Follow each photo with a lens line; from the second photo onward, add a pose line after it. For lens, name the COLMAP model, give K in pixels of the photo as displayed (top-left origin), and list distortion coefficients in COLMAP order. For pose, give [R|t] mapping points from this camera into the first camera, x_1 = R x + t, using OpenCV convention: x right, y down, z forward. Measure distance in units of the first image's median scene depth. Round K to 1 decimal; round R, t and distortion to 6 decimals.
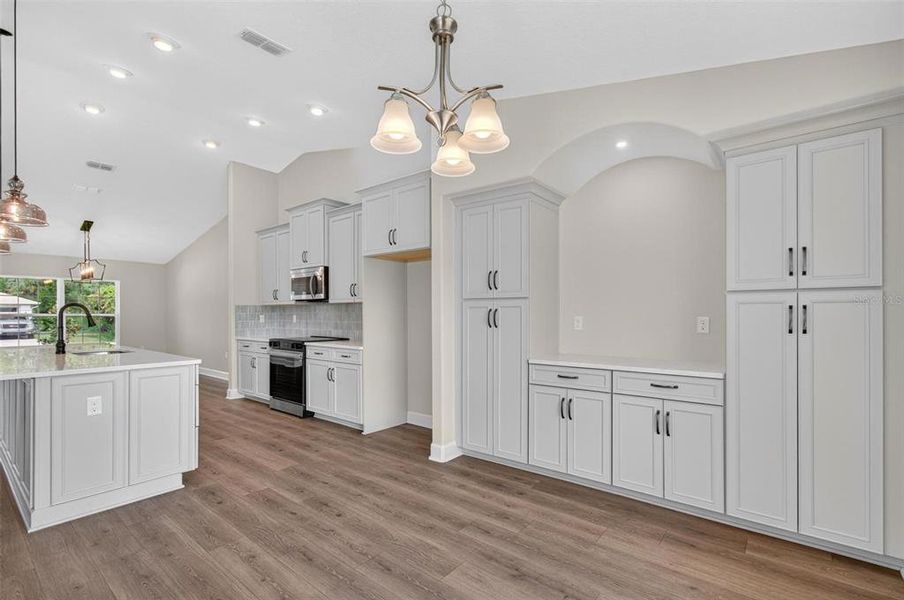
lens RADIAL K [[404.3, 0, 465.6], [0, 404.3, 313.9], [0, 0, 1]] dist [0.000897, 0.004696]
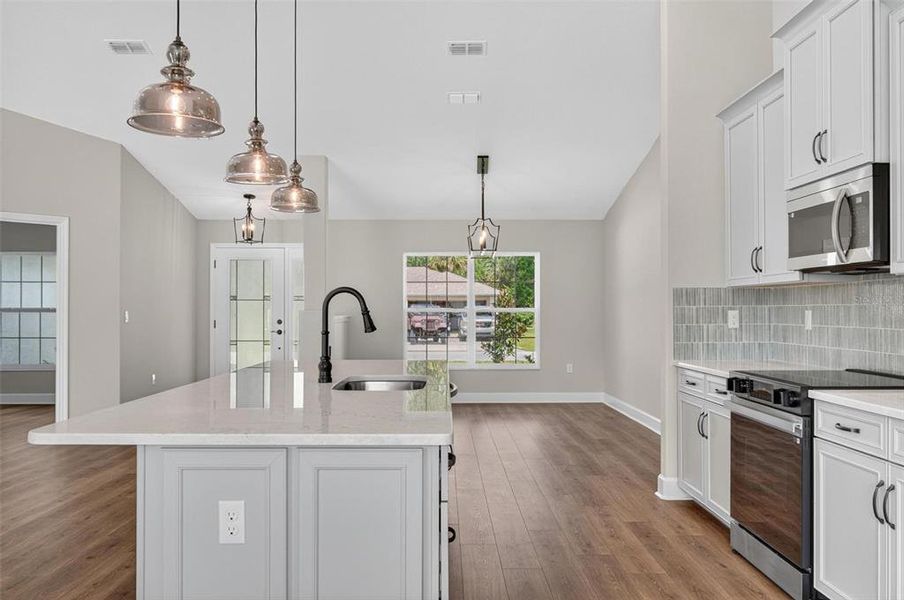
lens RADIAL K [[757.9, 0, 442.0], [0, 757.9, 323.5], [0, 0, 1]] dist [0.007881, -0.023062]
pose [[0.606430, 0.015451, -0.794987, -0.070261], [0.000861, 0.999798, 0.020088, 0.000288], [0.795136, -0.012866, 0.606294, 0.336955]]
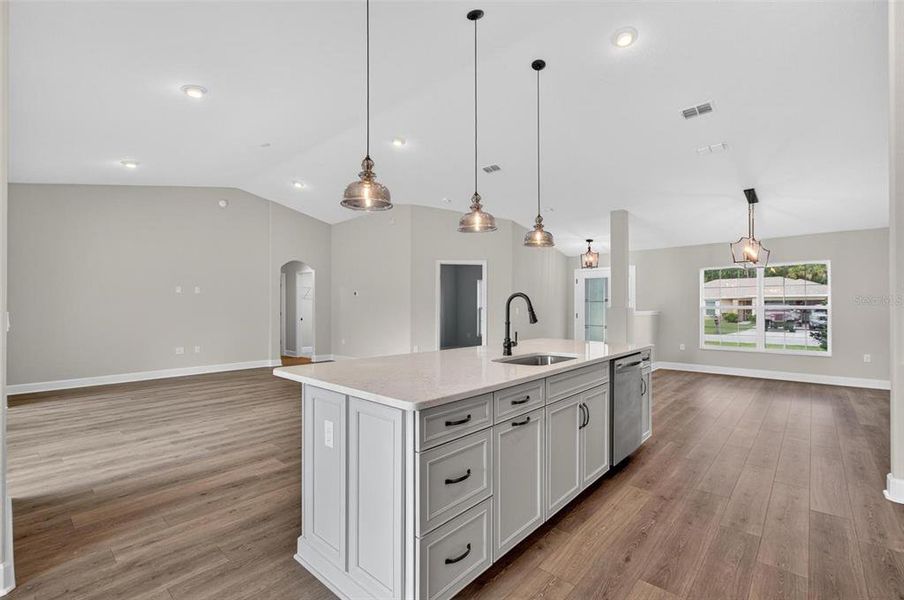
lens RADIAL K [[404.3, 0, 448.2], [0, 404.3, 311.9], [0, 0, 1]] dist [0.000897, 0.004696]
pose [[-0.083980, 0.013378, -0.996378, -0.107732], [0.001239, 0.999910, 0.013321, -0.000459], [0.996467, -0.000116, -0.083989, 0.629901]]
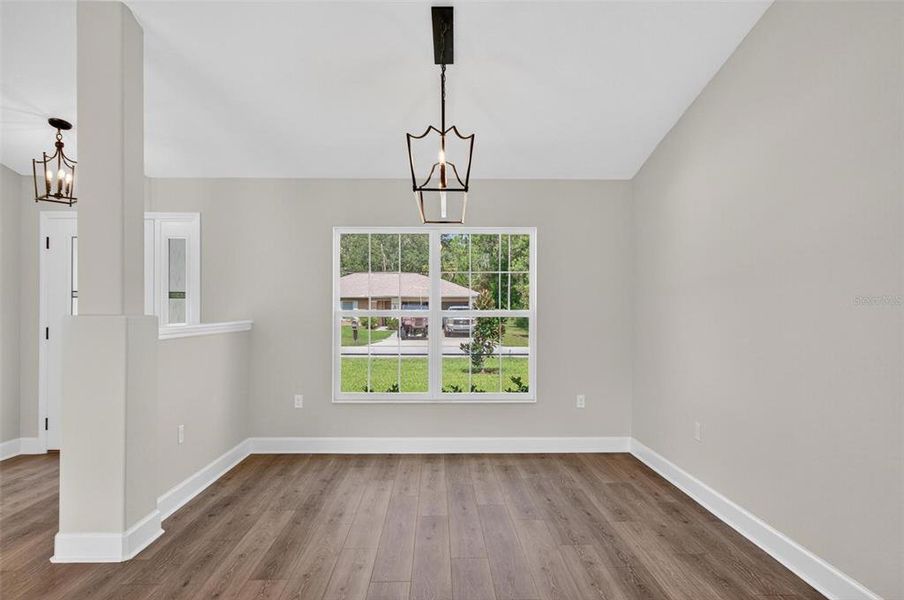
lens RADIAL K [[557.3, 0, 446.8], [0, 557.3, 298.7], [0, 0, 1]] dist [0.040244, 0.001247]
pose [[0.619179, -0.010237, -0.785183, -0.787768], [-0.004225, 0.999857, -0.016368, -0.005638], [0.785239, 0.013452, 0.619047, 0.983237]]
